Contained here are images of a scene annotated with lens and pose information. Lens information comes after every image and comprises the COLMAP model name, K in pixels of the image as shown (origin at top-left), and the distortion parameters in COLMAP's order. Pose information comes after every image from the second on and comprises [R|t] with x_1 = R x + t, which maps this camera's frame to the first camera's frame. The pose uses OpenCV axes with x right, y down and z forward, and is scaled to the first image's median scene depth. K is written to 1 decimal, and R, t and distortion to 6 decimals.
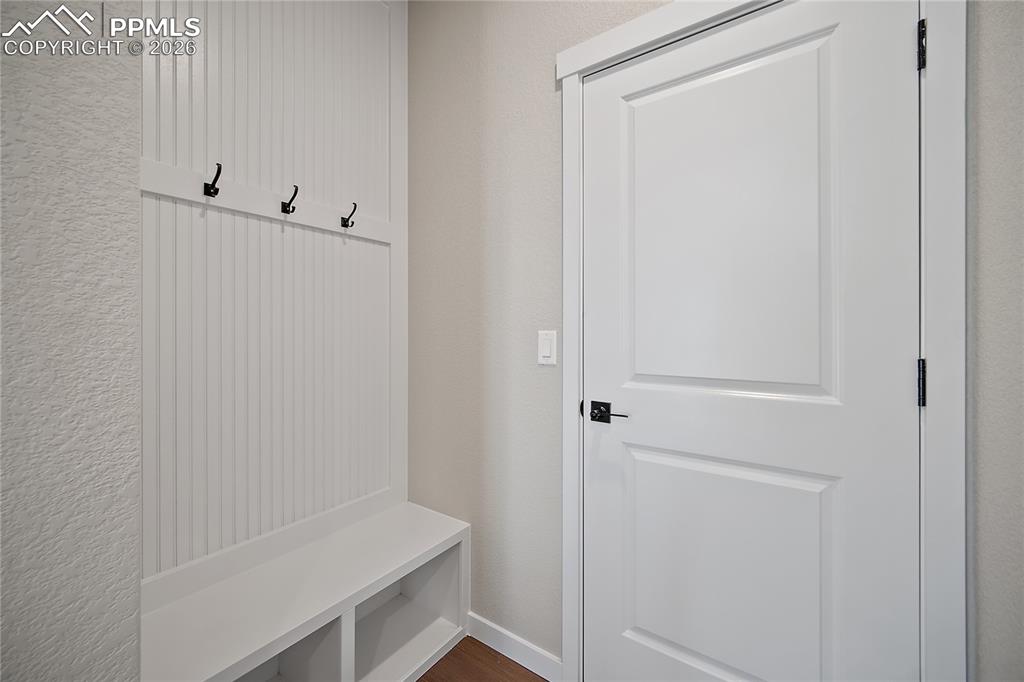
lens RADIAL K [[405.4, 0, 512.1], [0, 405.4, 338.0], [0, 0, 1]] dist [-0.004153, -0.000337]
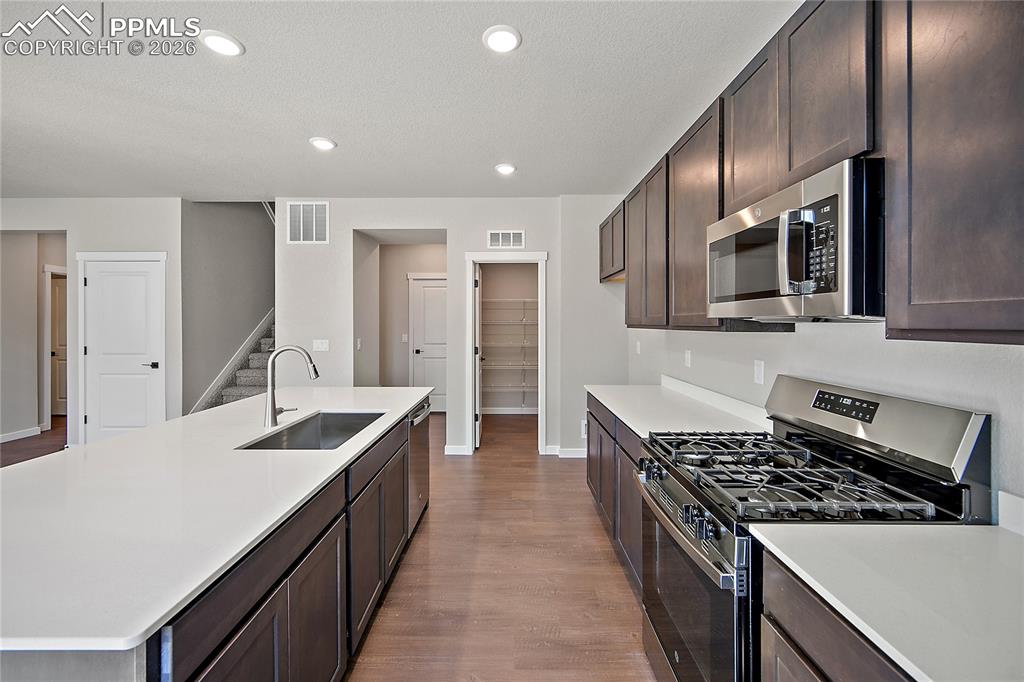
lens RADIAL K [[405.4, 0, 511.4], [0, 405.4, 337.2], [0, 0, 1]] dist [-0.004153, -0.000337]
pose [[0.818179, -0.002071, 0.574960, -1.572740], [0.002147, 0.999998, 0.000547, 0.011591], [-0.574960, 0.000787, 0.818181, -3.431291]]
